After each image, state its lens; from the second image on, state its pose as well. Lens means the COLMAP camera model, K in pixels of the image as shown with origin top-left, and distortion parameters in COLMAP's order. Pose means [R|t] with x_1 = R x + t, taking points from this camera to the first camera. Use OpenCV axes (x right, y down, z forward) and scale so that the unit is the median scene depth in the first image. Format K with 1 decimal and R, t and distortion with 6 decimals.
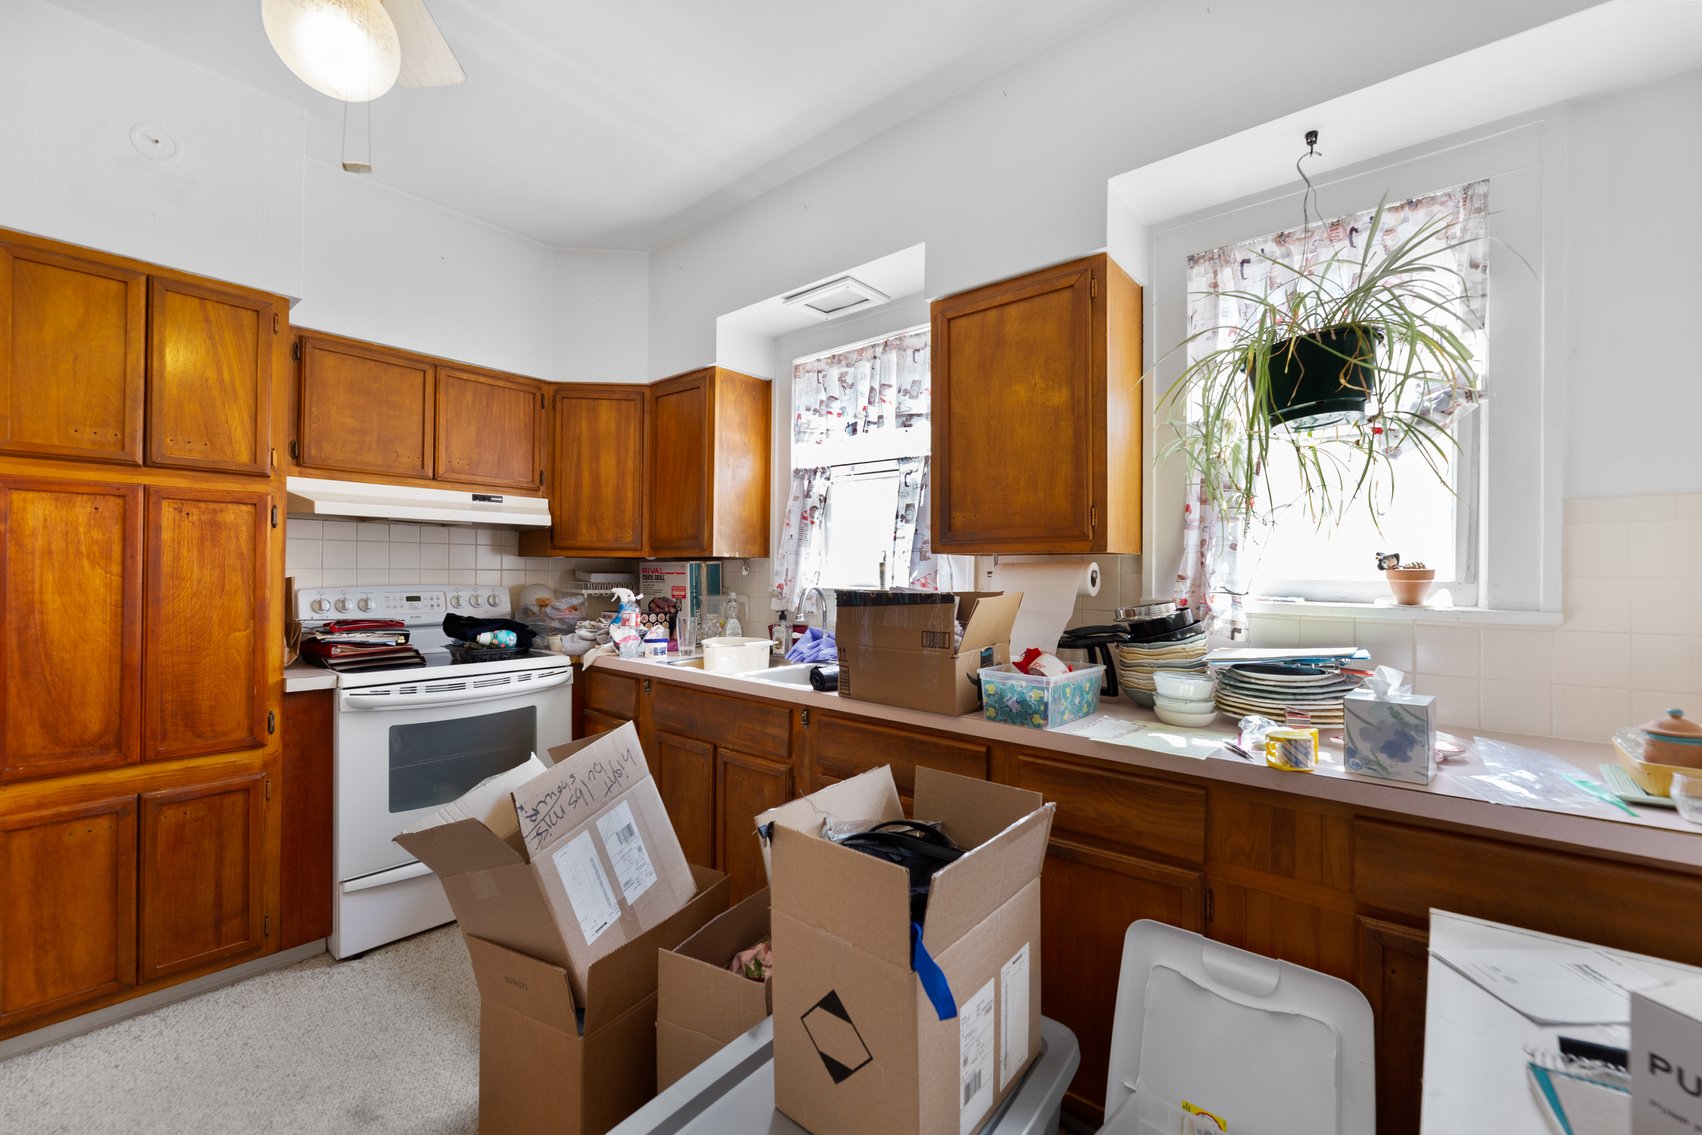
lens RADIAL K [[696.8, 0, 846.1], [0, 696.8, 567.3], [0, 0, 1]] dist [0.001731, 0.000205]
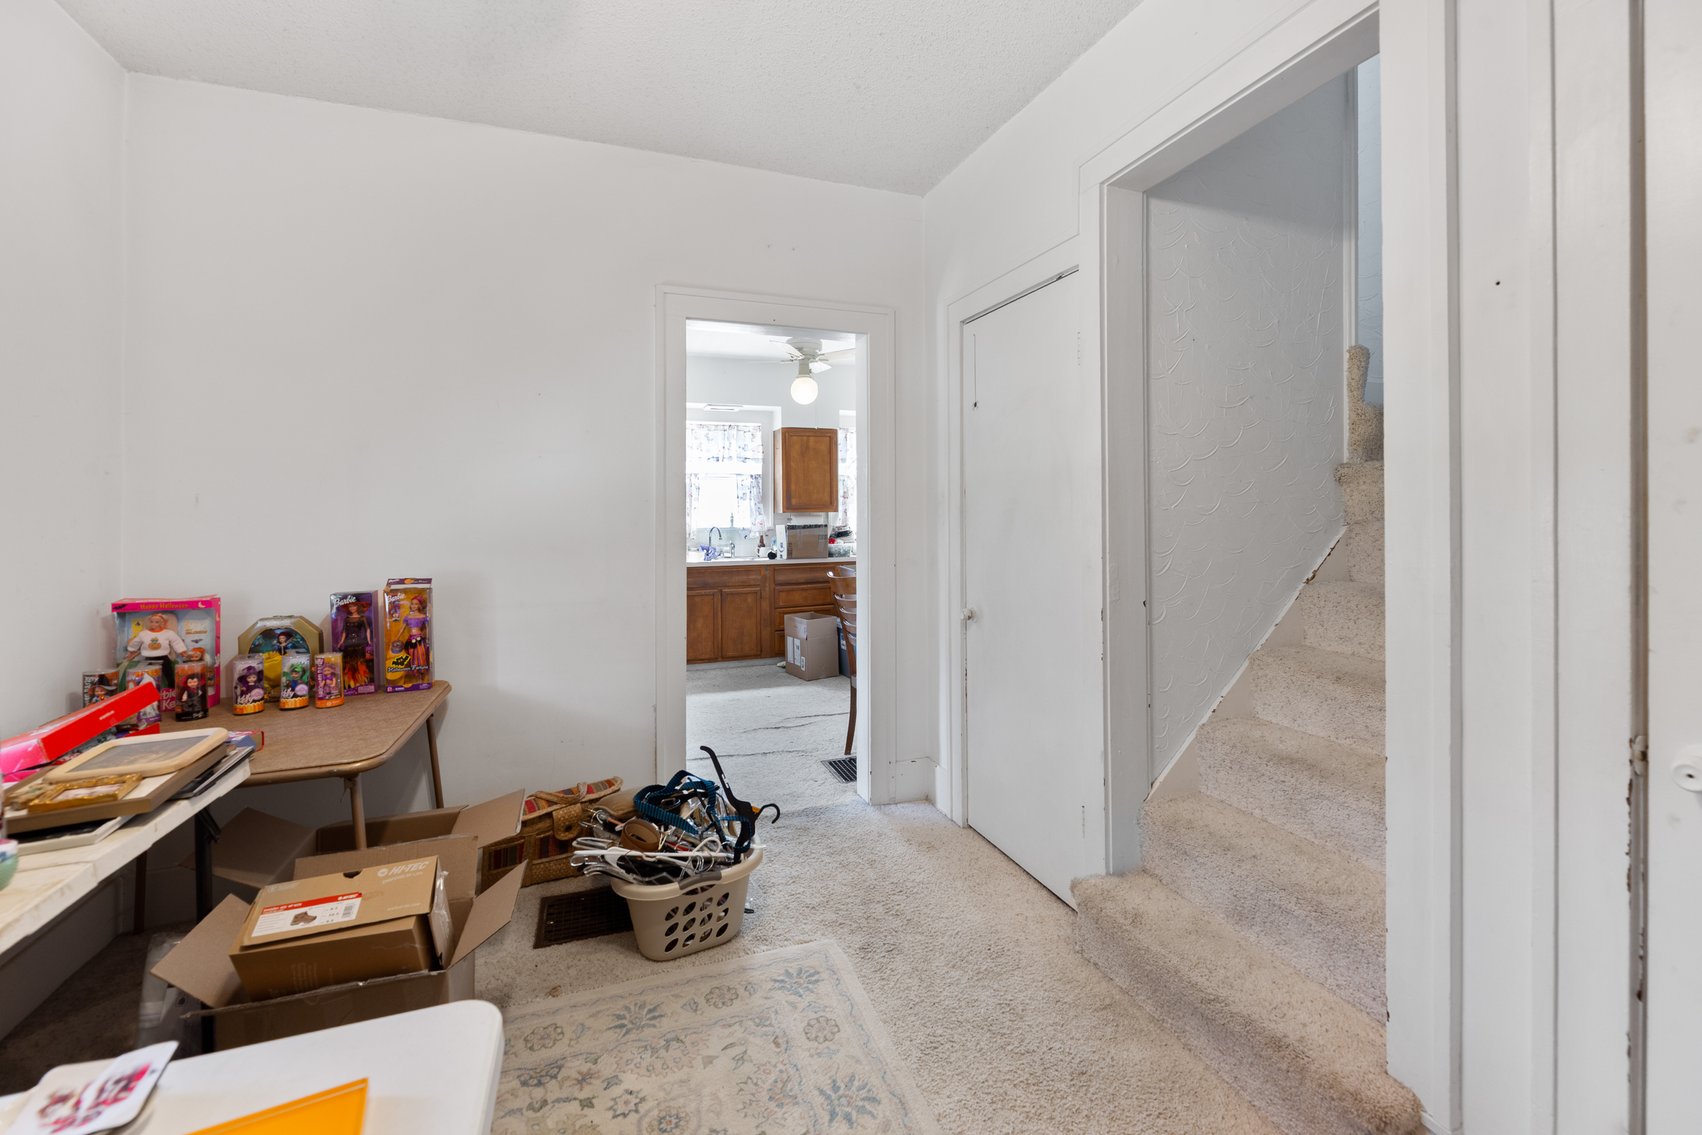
lens RADIAL K [[723.1, 0, 852.2], [0, 723.1, 523.6], [0, 0, 1]] dist [0.000395, 0.000045]
pose [[0.496010, -0.012790, 0.868223, -1.950655], [0.008253, 0.999916, 0.010015, -0.001838], [-0.868278, 0.002198, 0.496074, -0.631868]]
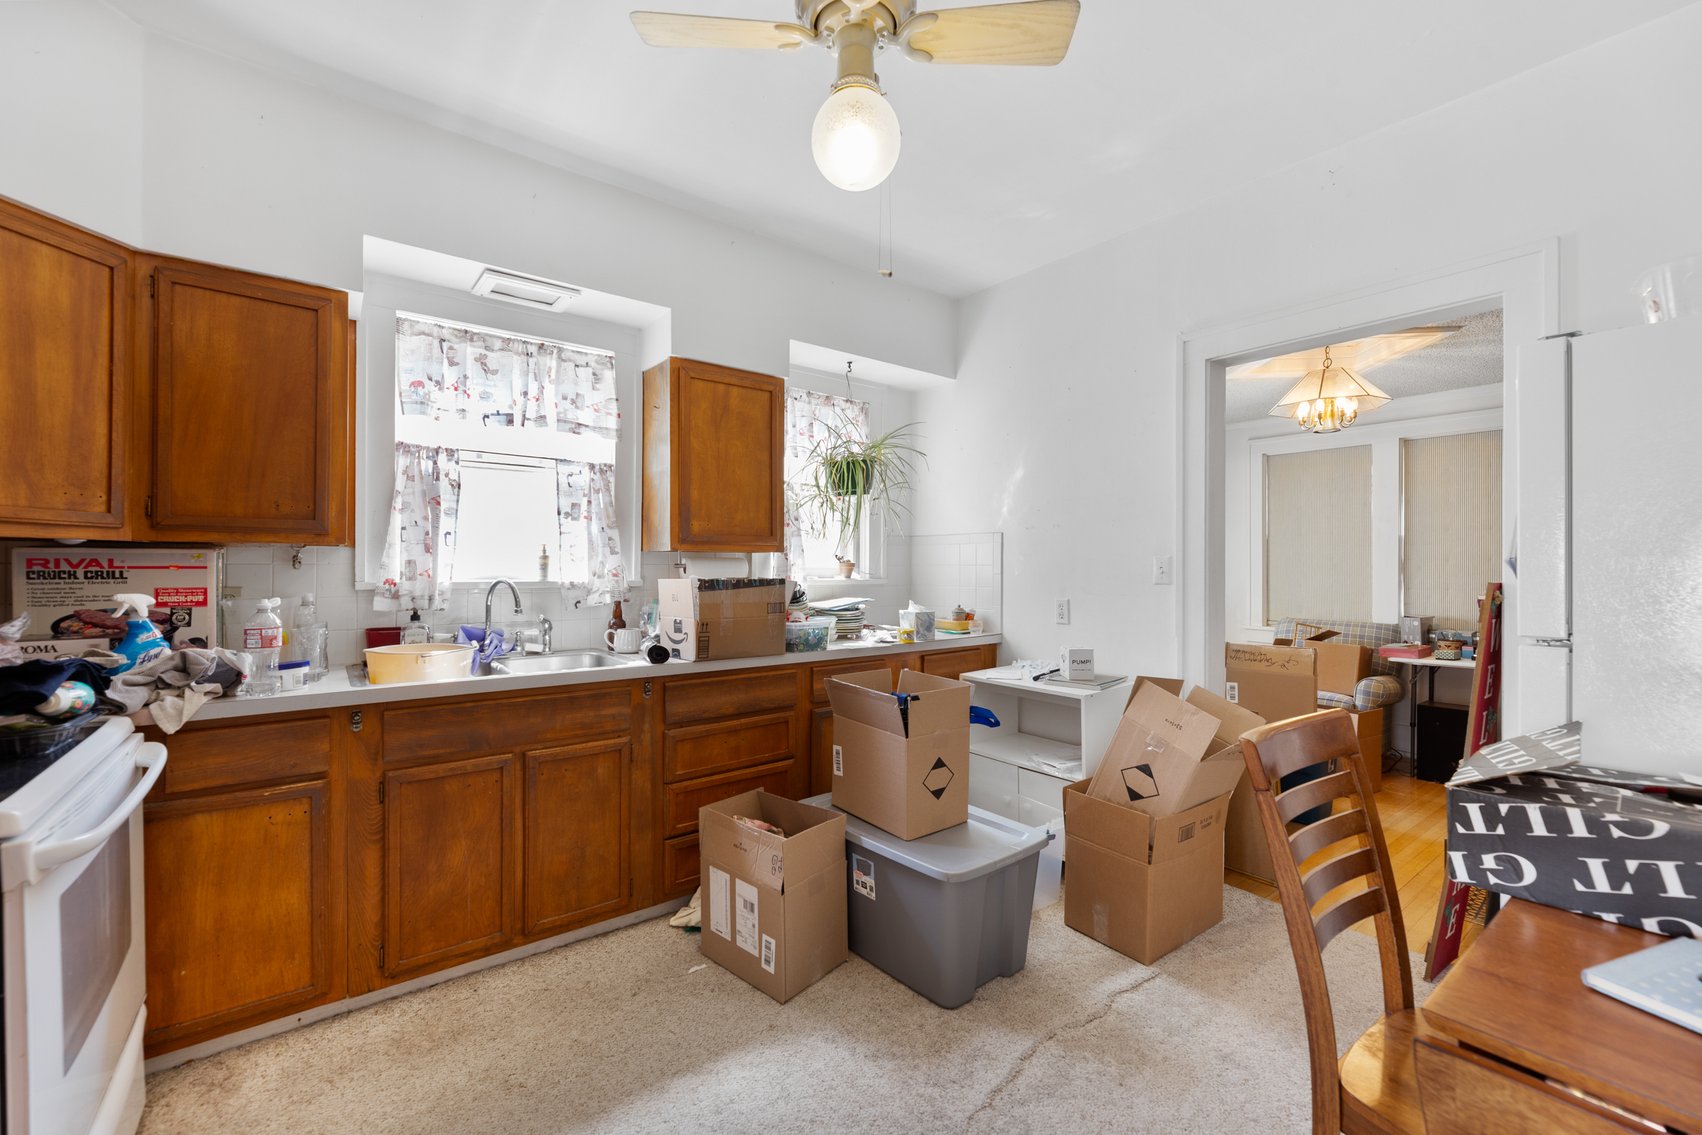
lens RADIAL K [[696.8, 0, 846.1], [0, 696.8, 567.3], [0, 0, 1]] dist [0.001731, 0.000205]
pose [[0.210813, -0.006928, 0.977502, -0.881641], [-0.007500, 0.999934, 0.008705, -0.001441], [-0.977498, -0.009167, 0.210747, 0.332009]]
